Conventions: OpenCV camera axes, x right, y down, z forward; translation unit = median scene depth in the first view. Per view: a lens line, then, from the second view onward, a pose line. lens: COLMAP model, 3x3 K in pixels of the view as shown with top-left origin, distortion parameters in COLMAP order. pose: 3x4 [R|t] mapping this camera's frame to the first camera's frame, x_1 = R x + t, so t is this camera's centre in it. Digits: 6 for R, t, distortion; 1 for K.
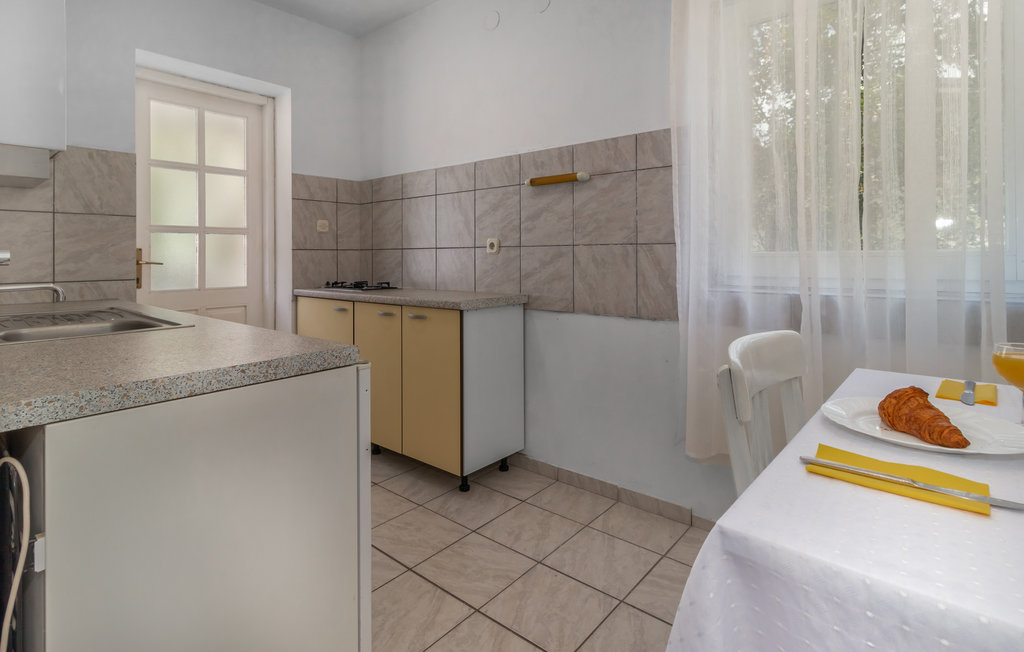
lens RADIAL K [[512.0, 0, 491.3], [0, 512.0, 257.3], [0, 0, 1]] dist [-0.000016, 0.000016]
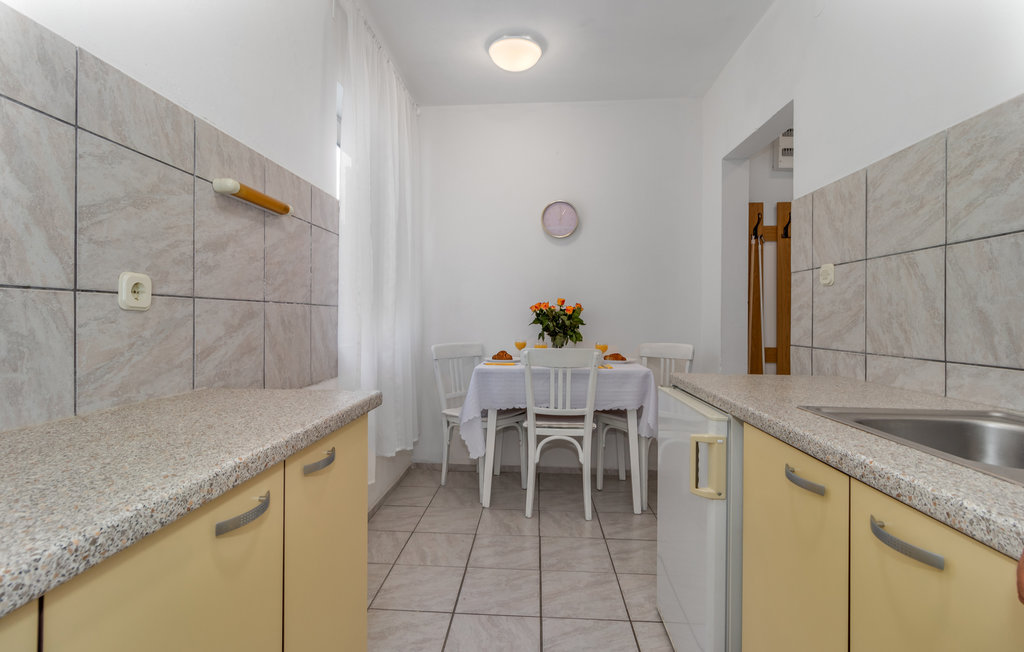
lens RADIAL K [[478.7, 0, 512.0], [0, 478.7, 326.0], [0, 0, 1]] dist [0.024669, 0.000091]
pose [[-0.613711, -0.013195, 0.789421, -0.516615], [-0.003172, 0.999893, 0.014246, -0.000471], [-0.789525, 0.006239, -0.613687, 1.041359]]
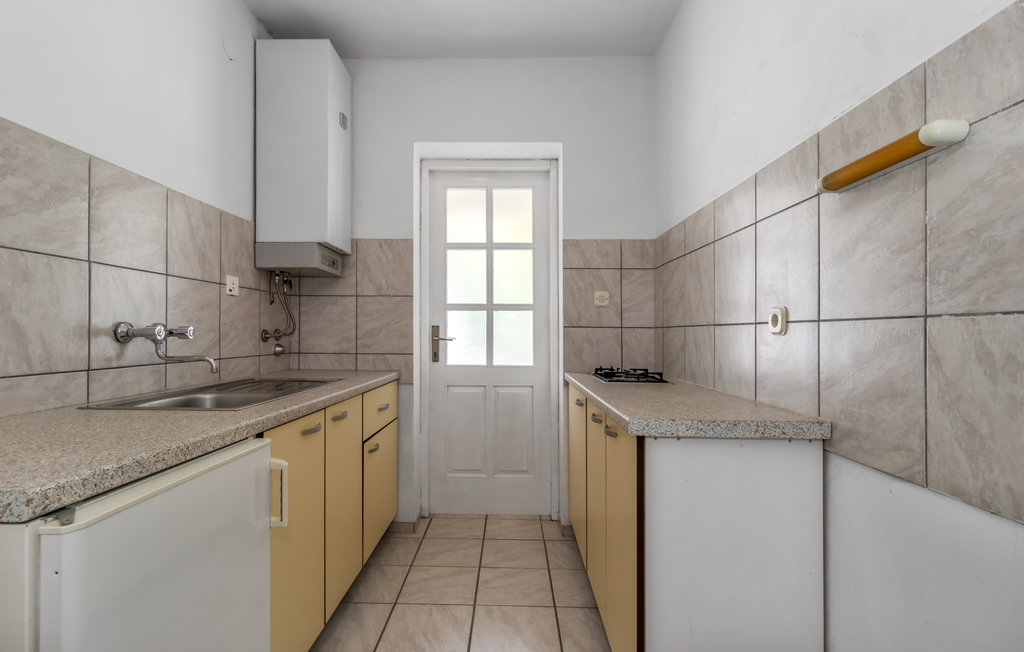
lens RADIAL K [[490.8, 0, 496.7], [0, 490.8, 327.8], [0, 0, 1]] dist [-0.000768, -0.000605]
pose [[0.636378, 0.002126, -0.771375, 0.221187], [-0.013444, 0.999875, -0.008335, -0.006236], [0.771260, 0.015675, 0.636327, 0.463561]]
